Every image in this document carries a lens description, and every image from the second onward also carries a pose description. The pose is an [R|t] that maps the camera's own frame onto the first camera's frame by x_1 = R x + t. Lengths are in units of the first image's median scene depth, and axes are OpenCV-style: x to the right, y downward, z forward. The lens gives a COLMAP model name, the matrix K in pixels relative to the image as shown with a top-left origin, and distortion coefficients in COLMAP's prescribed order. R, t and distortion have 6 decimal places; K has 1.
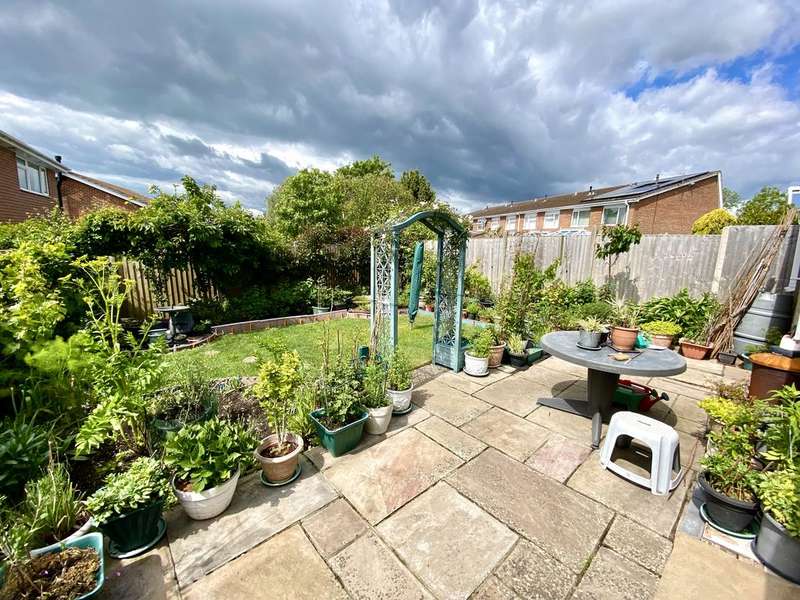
lens RADIAL K [[323.6, 0, 398.1], [0, 323.6, 304.8], [0, 0, 1]] dist [0.021300, -0.021261]
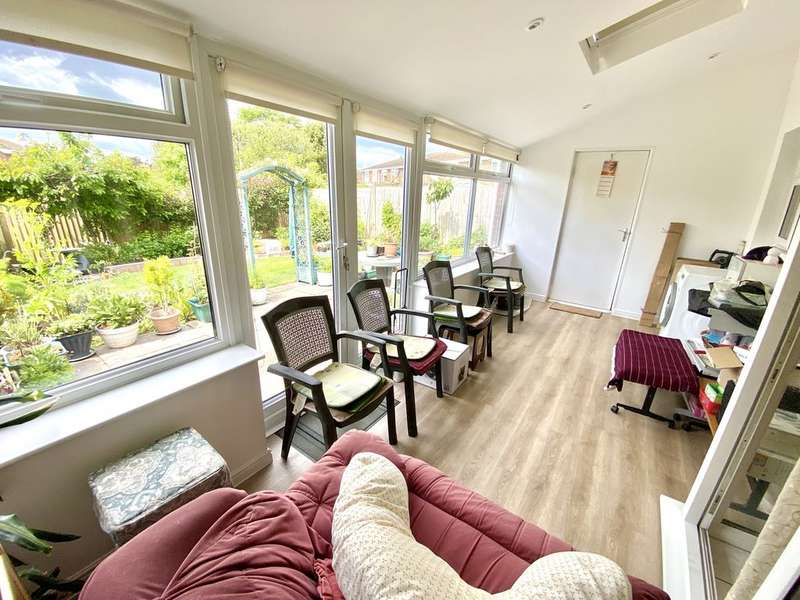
lens RADIAL K [[323.6, 0, 398.1], [0, 323.6, 304.8], [0, 0, 1]] dist [0.021300, -0.021261]
pose [[0.976271, -0.065700, 0.206347, 0.201186], [0.035631, 0.988614, 0.146191, 0.078619], [-0.213603, -0.135370, 0.967496, -0.375902]]
